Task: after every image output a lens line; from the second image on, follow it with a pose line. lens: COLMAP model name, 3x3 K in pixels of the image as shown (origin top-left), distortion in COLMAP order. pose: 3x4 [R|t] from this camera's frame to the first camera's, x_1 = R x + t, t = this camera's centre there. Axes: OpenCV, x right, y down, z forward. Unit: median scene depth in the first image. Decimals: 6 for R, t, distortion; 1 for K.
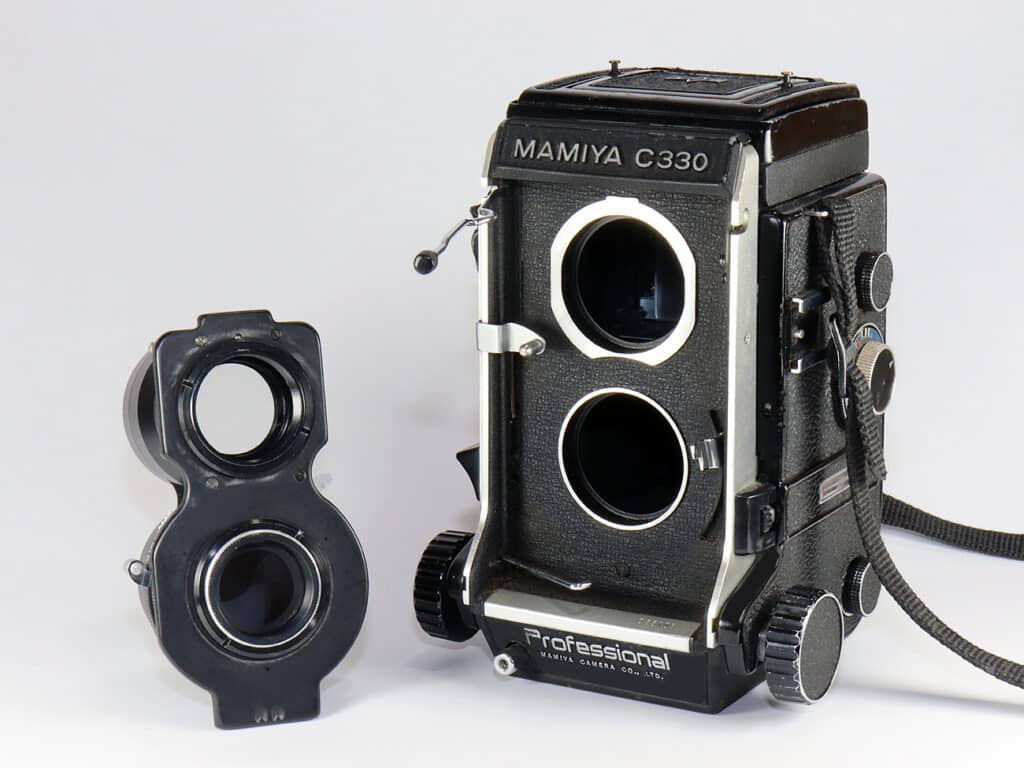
lens RADIAL K [[2611.7, 0, 512.0], [0, 2611.7, 384.0], [0, 0, 1]] dist [-0.108963, -0.396080]
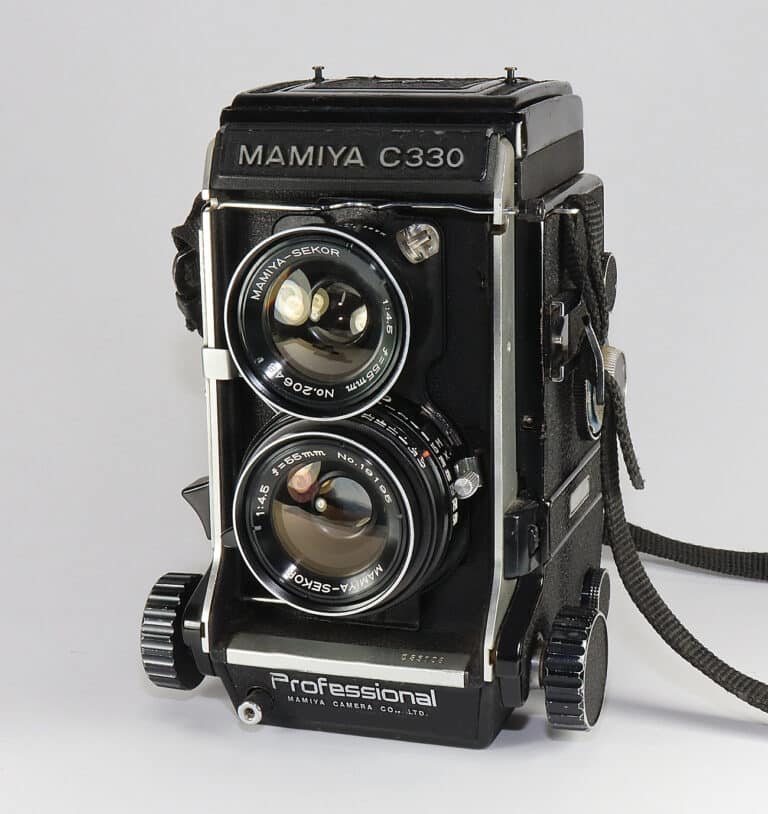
lens RADIAL K [[1918.6, 0, 384.0], [0, 1918.6, 407.0], [0, 0, 1]] dist [-0.018125, -0.113409]
pose [[0.977875, -0.060232, 0.200333, -0.089278], [0.060837, 0.998143, 0.003140, -0.000905], [-0.200150, 0.009117, 0.979723, 0.328074]]
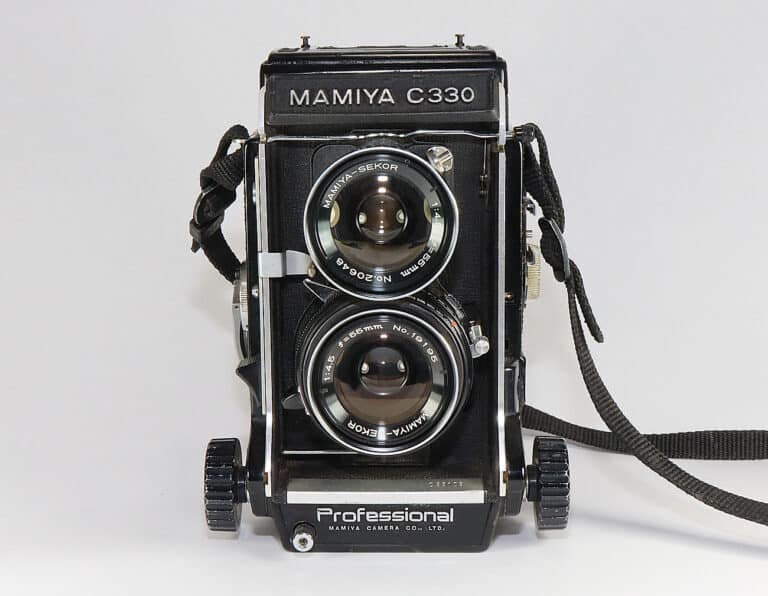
lens RADIAL K [[1387.4, 0, 346.2], [0, 1387.4, 300.6], [0, 0, 1]] dist [-0.000641, -0.037078]
pose [[0.883731, -0.100454, 0.457086, -0.267448], [0.118905, 0.992837, -0.011694, 0.009572], [-0.452637, 0.064685, 0.889345, 0.442641]]
